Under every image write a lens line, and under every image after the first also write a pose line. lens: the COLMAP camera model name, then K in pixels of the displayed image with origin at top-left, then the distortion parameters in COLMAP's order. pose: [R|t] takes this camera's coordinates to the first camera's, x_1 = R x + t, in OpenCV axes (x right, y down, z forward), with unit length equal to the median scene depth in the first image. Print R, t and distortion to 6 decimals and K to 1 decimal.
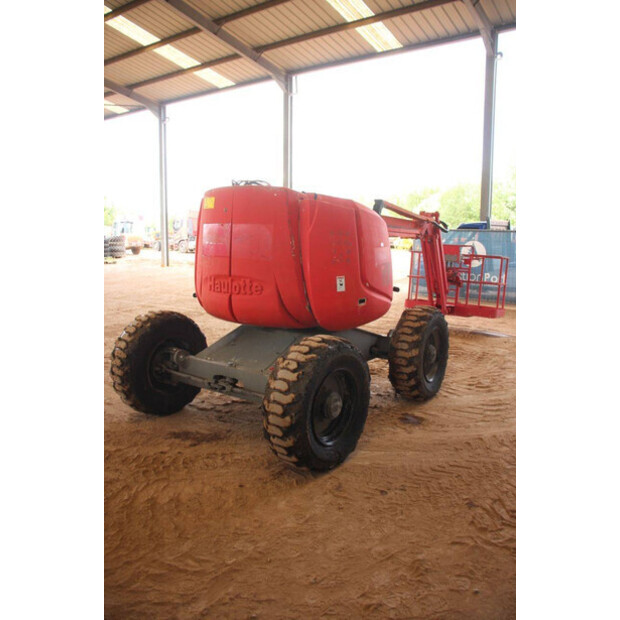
lens RADIAL K [[508.0, 0, 310.0], [0, 508.0, 309.7], [0, 0, 1]] dist [-0.119151, 0.047039]
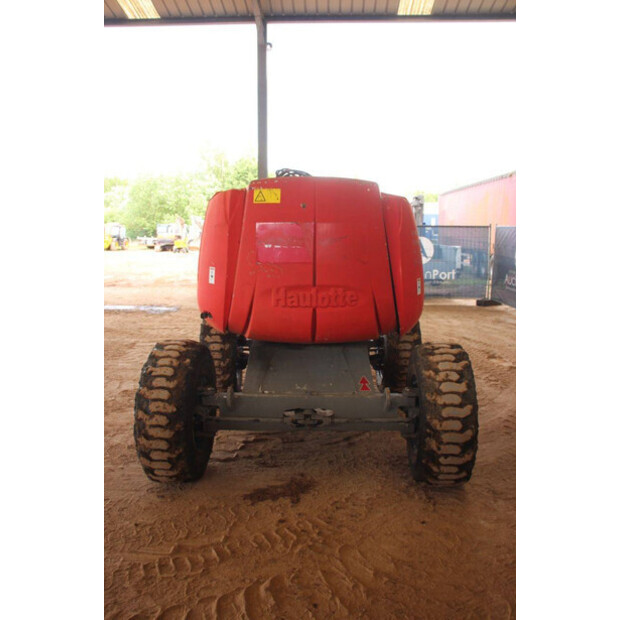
lens RADIAL K [[550.3, 0, 310.3], [0, 550.3, 309.6], [0, 0, 1]] dist [-0.066259, 0.022697]
pose [[0.813667, -0.088174, 0.574606, -0.683545], [0.091562, 0.995531, 0.023110, -0.049530], [-0.574076, 0.033808, 0.818104, 0.269757]]
